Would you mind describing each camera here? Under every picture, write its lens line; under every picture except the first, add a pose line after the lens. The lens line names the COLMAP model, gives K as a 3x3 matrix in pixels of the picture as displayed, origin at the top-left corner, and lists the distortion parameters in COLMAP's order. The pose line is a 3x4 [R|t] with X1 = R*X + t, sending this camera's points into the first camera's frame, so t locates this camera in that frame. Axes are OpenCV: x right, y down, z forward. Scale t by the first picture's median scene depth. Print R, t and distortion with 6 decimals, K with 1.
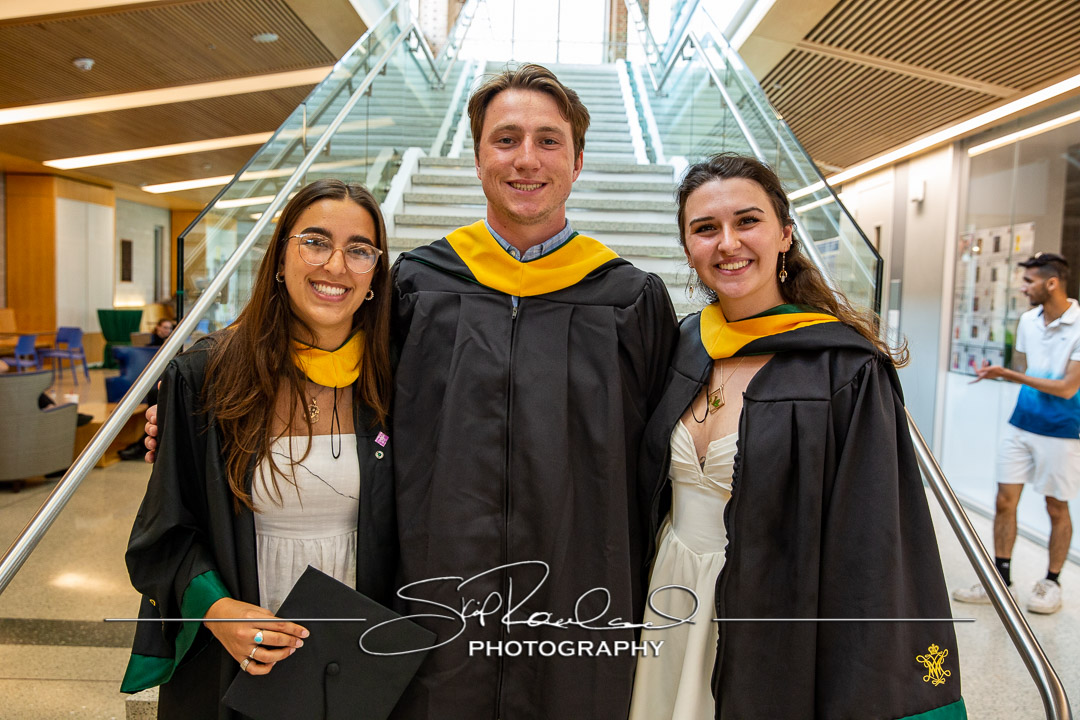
lens RADIAL K [[988.4, 0, 540.0], [0, 988.4, 360.0], [0, 0, 1]] dist [0.047041, 0.005040]
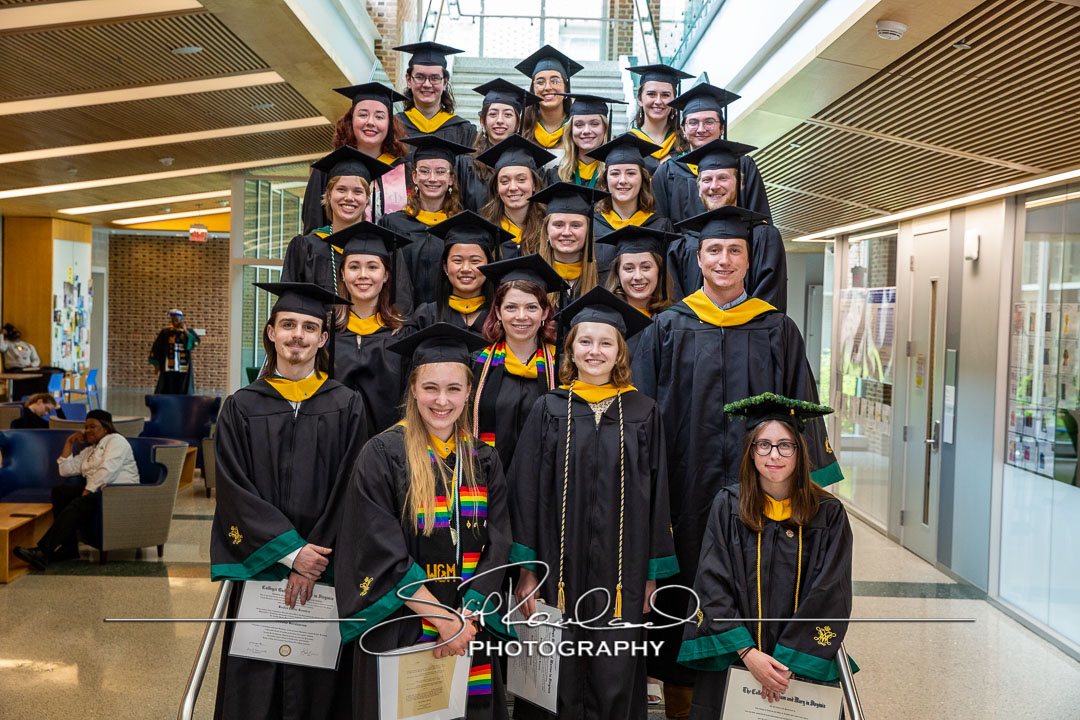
lens RADIAL K [[1493.5, 0, 533.5], [0, 1493.5, 362.5], [0, 0, 1]] dist [0.184285, 0.027839]
pose [[0.999905, -0.004177, 0.013127, -0.012138], [0.004521, 0.999644, -0.026277, -0.042450], [-0.013012, 0.026334, 0.999569, -0.303339]]
